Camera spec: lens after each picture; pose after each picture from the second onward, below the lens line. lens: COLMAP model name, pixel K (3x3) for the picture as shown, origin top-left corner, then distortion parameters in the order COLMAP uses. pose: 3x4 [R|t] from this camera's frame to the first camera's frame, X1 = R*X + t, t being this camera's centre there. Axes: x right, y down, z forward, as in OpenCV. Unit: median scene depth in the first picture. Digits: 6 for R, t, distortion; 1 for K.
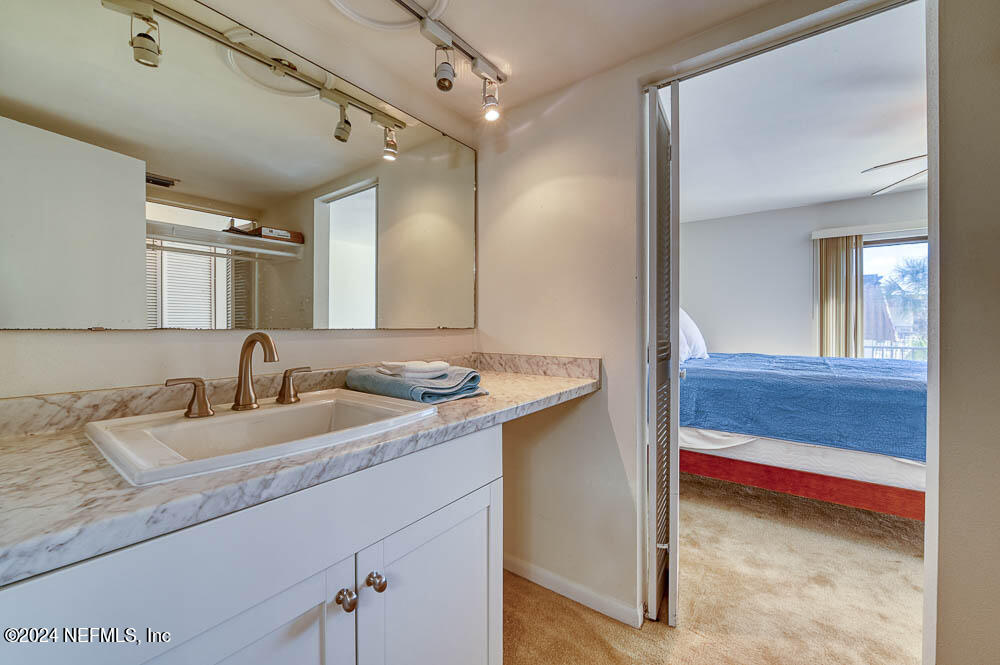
lens RADIAL K [[402.9, 0, 498.7], [0, 402.9, 327.8], [0, 0, 1]] dist [-0.008866, -0.000015]
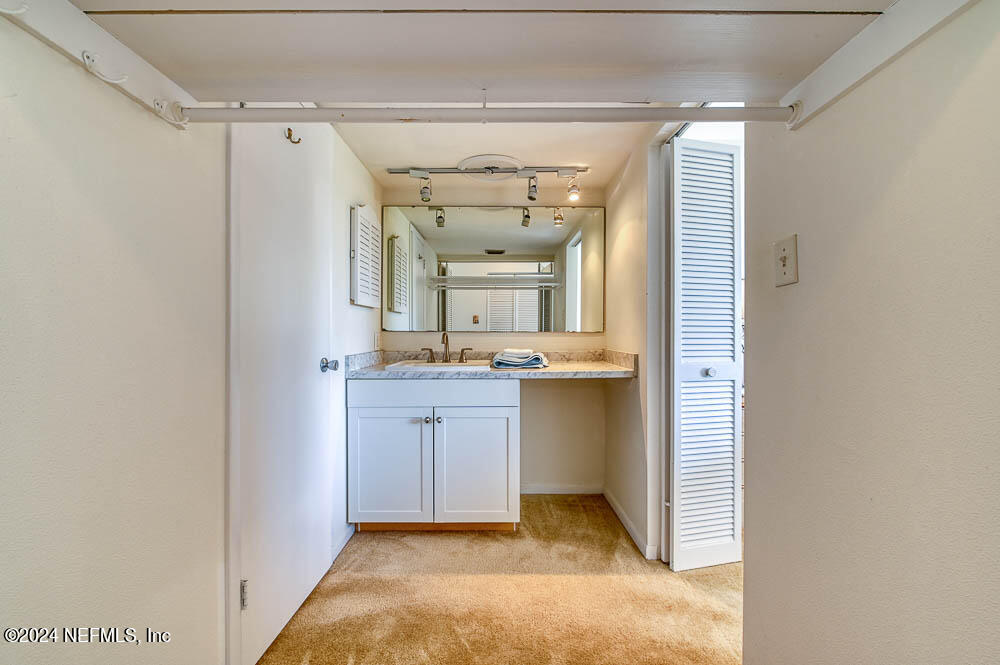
lens RADIAL K [[402.9, 0, 498.7], [0, 402.9, 327.8], [0, 0, 1]] dist [-0.008866, -0.000015]
pose [[0.602547, -0.006118, -0.798060, 1.112754], [-0.006613, 0.999898, -0.012659, 0.007100], [0.798056, 0.012905, 0.602445, -0.196066]]
